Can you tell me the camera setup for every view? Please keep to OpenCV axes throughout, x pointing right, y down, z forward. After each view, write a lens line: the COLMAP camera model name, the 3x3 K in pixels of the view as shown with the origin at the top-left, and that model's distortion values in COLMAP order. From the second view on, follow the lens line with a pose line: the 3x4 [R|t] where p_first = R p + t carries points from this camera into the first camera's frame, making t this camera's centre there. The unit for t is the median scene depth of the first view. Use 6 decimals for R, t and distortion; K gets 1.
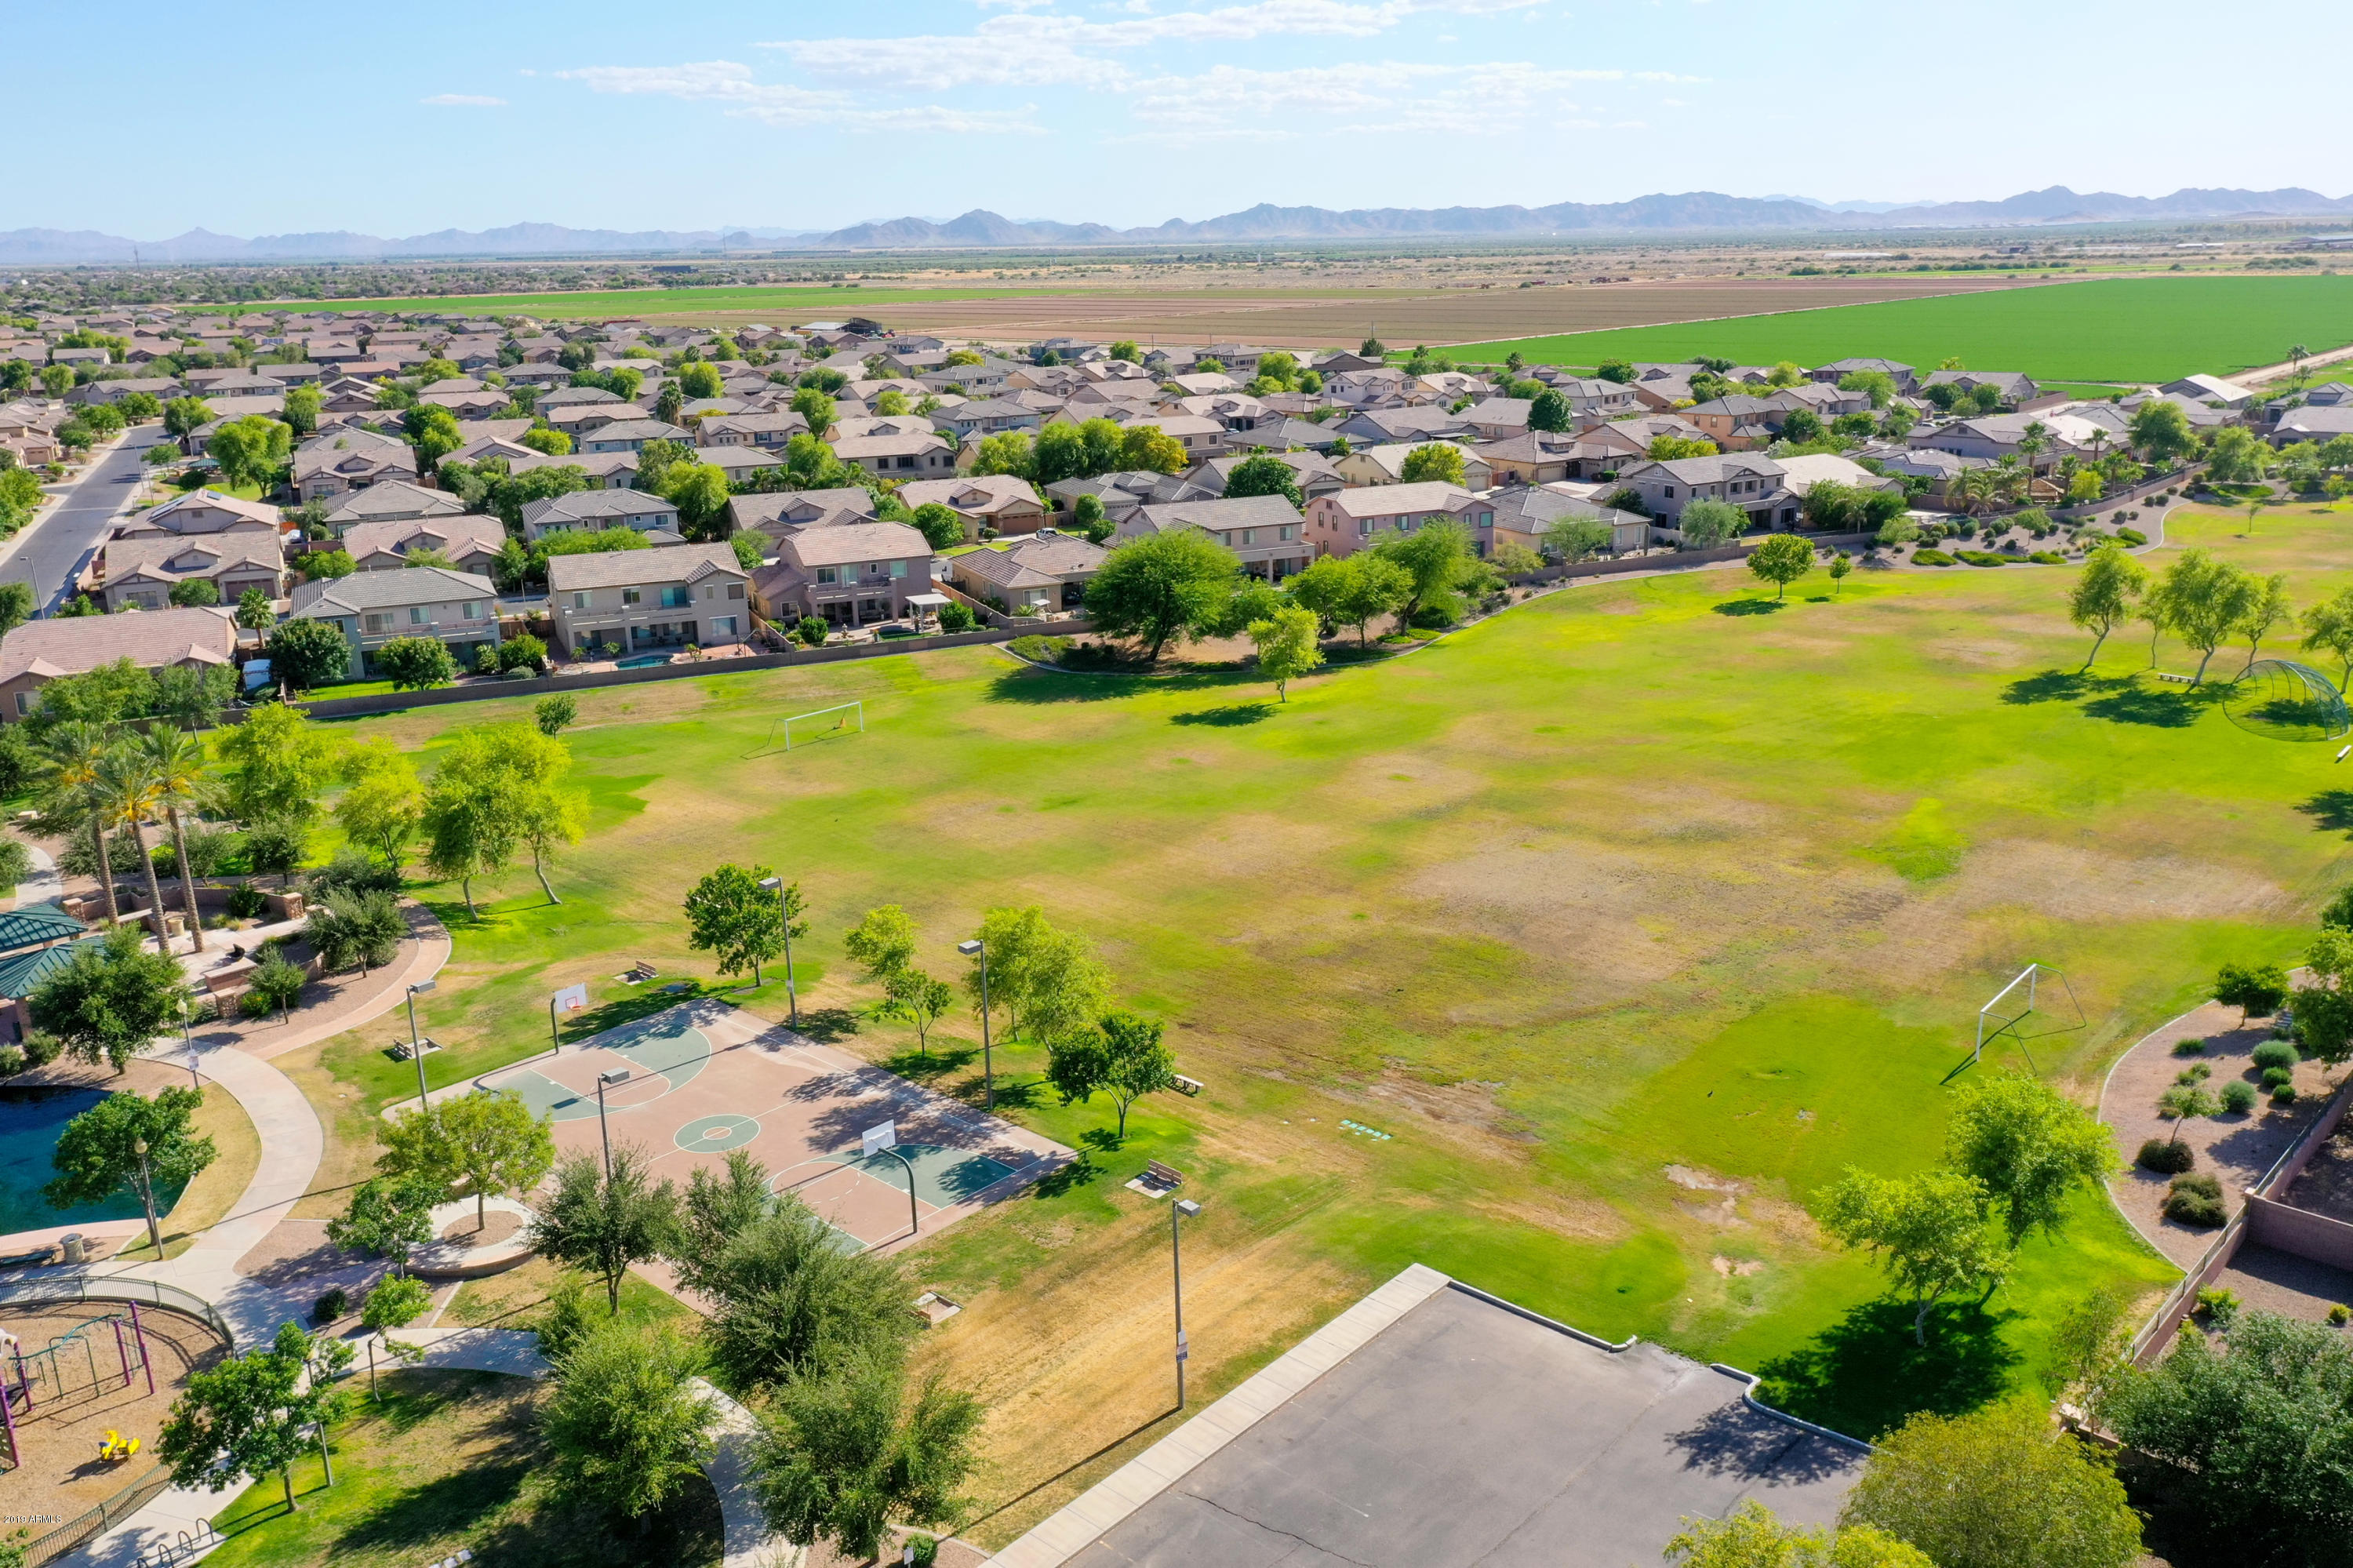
lens RADIAL K [[1846.4, 0, 1174.5], [0, 1846.4, 794.6], [0, 0, 1]] dist [-0.001414, 0.002135]
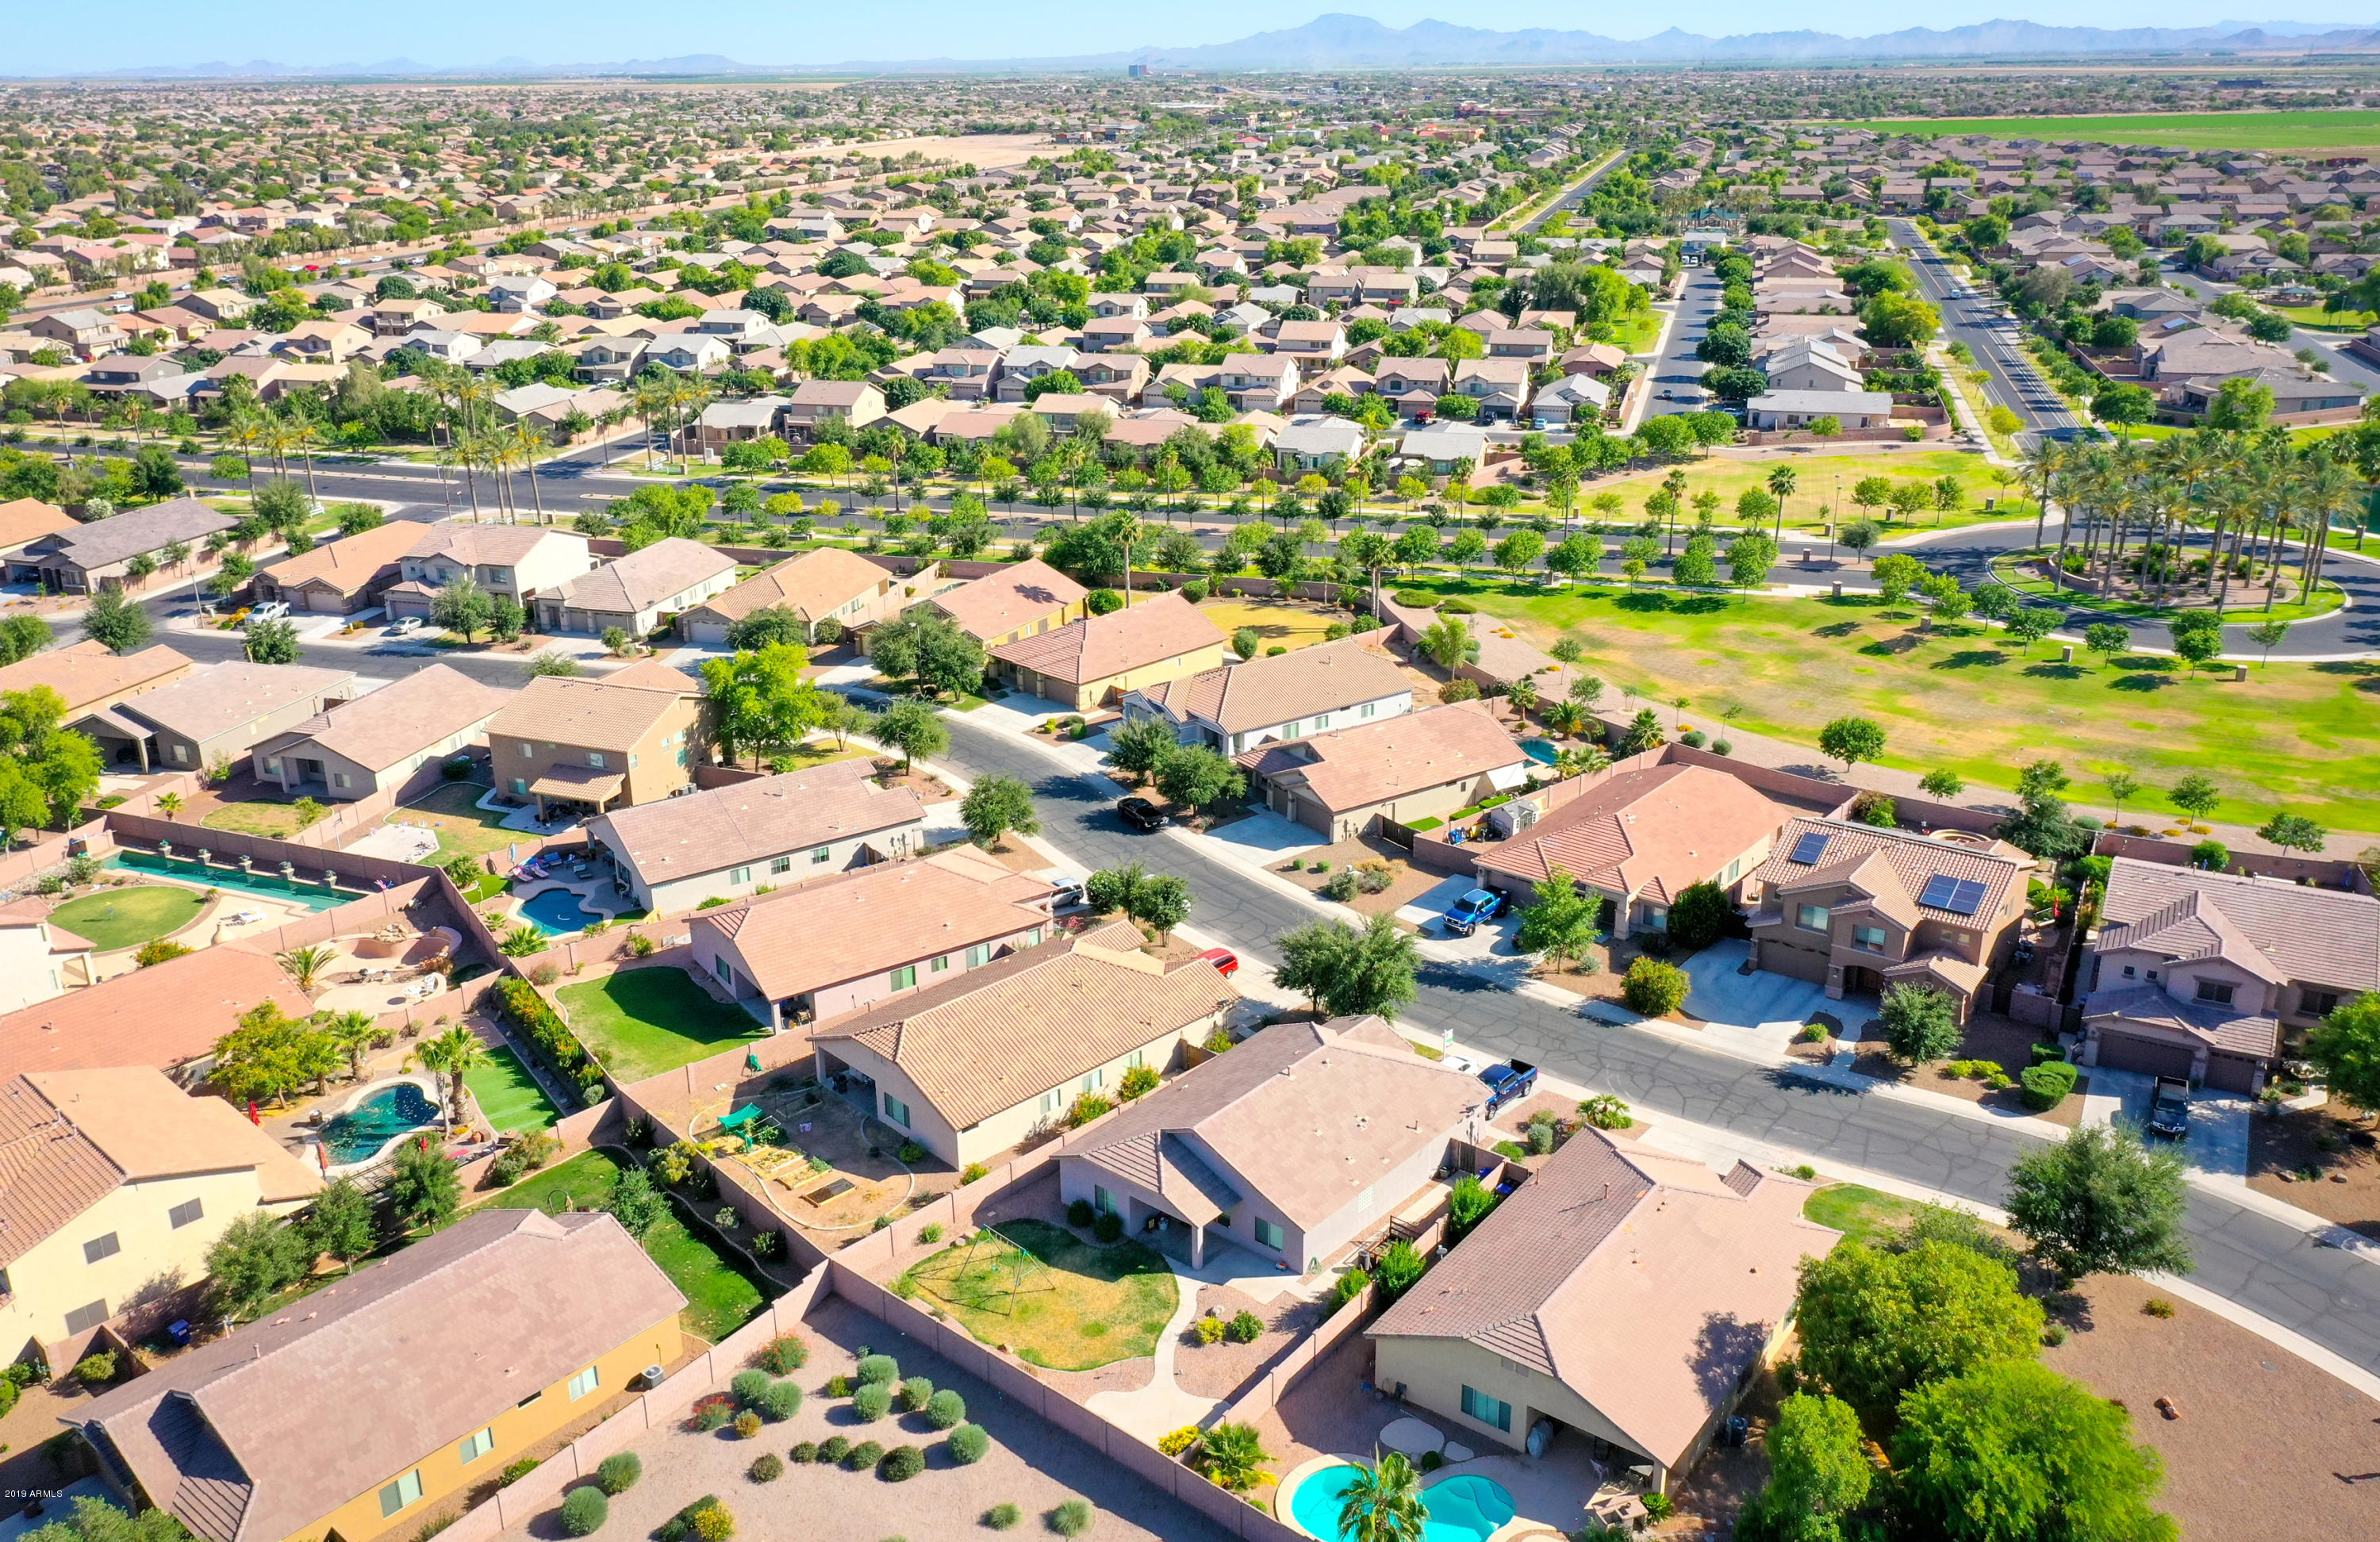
lens RADIAL K [[1868.9, 0, 1180.6], [0, 1868.9, 780.1], [0, 0, 1]] dist [0.005622, 0.003240]
pose [[0.764990, 0.237866, -0.598507, -0.061866], [-0.185259, 0.971292, 0.149232, 0.030211], [0.616823, -0.003282, 0.787095, -0.152139]]
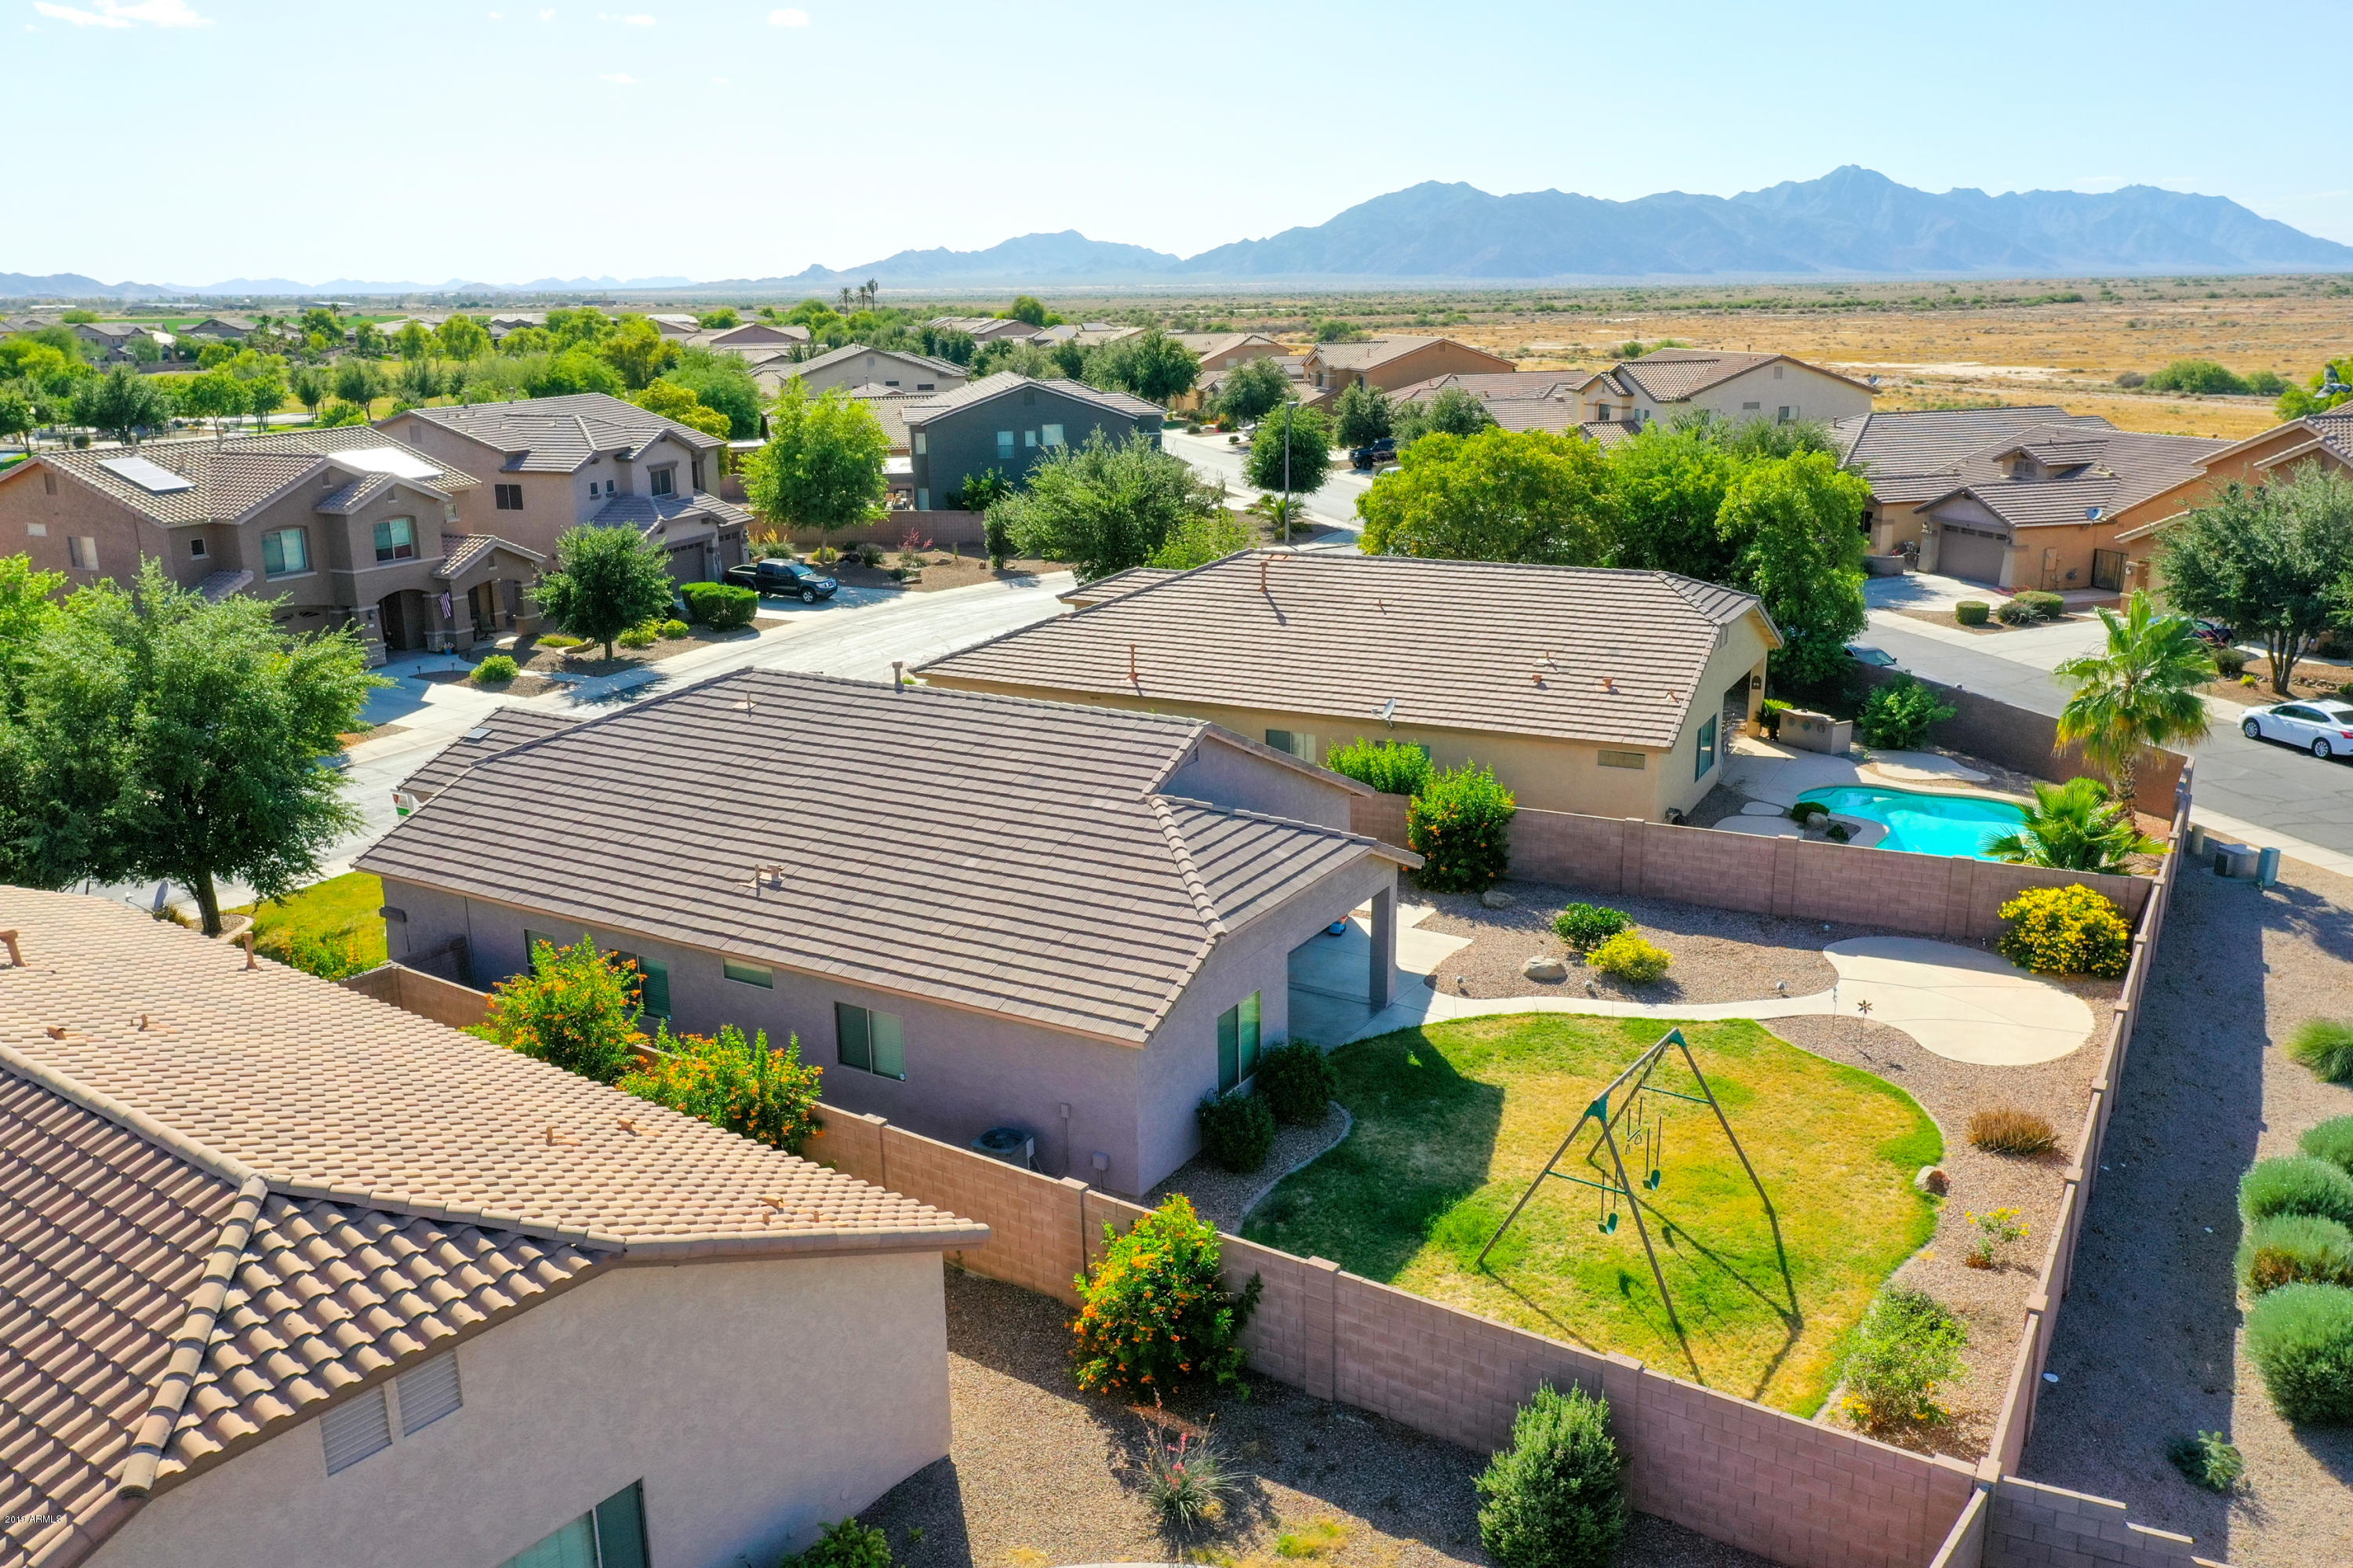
lens RADIAL K [[1846.4, 0, 1191.1], [0, 1846.4, 797.4], [0, 0, 1]] dist [-0.001414, 0.002135]
pose [[0.488314, -0.210404, 0.846924, -0.128669], [0.247493, 0.964042, 0.096802, 0.054175], [-0.836838, 0.162338, 0.522828, -0.104843]]
